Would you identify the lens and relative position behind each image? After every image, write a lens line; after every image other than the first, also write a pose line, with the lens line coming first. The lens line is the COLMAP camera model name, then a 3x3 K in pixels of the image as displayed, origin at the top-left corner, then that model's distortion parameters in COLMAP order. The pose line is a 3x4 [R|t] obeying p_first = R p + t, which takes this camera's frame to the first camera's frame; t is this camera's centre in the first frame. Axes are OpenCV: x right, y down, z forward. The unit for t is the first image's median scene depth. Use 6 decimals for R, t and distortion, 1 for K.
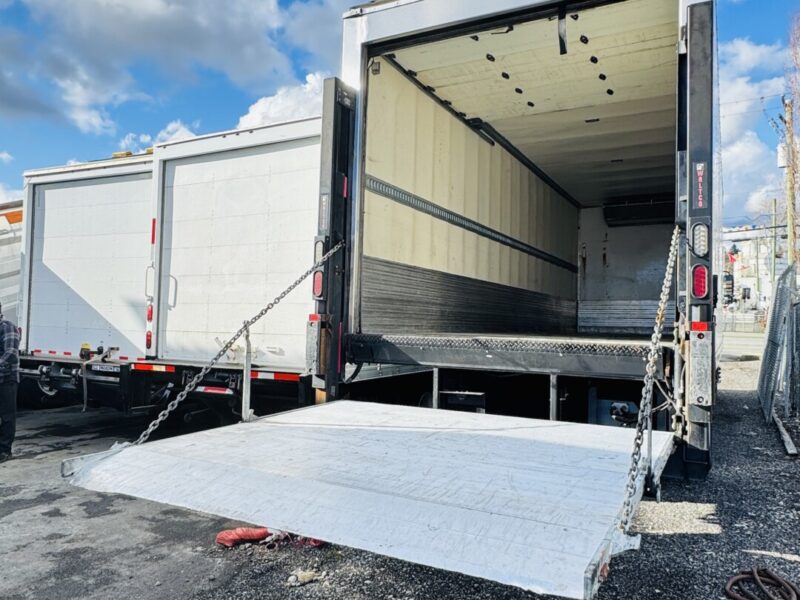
lens RADIAL K [[617.4, 0, 398.4], [0, 617.4, 295.9], [0, 0, 1]] dist [-0.000673, -0.001327]
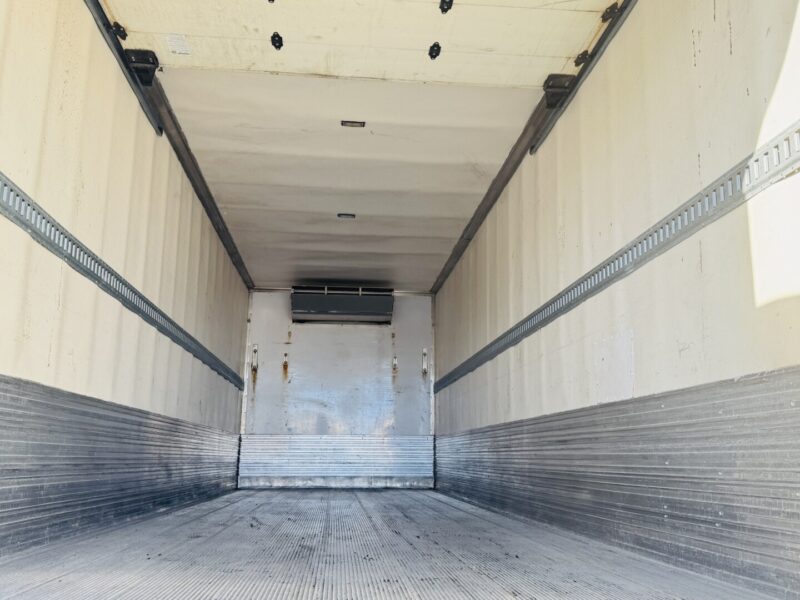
lens RADIAL K [[770.1, 0, 400.0], [0, 770.1, 300.0], [0, 0, 1]] dist [0.124152, -0.018677]
pose [[0.845523, 0.099396, 0.524606, -0.002765], [-0.021277, 0.988012, -0.152905, -0.010619], [-0.533515, 0.118123, 0.837501, 0.240445]]
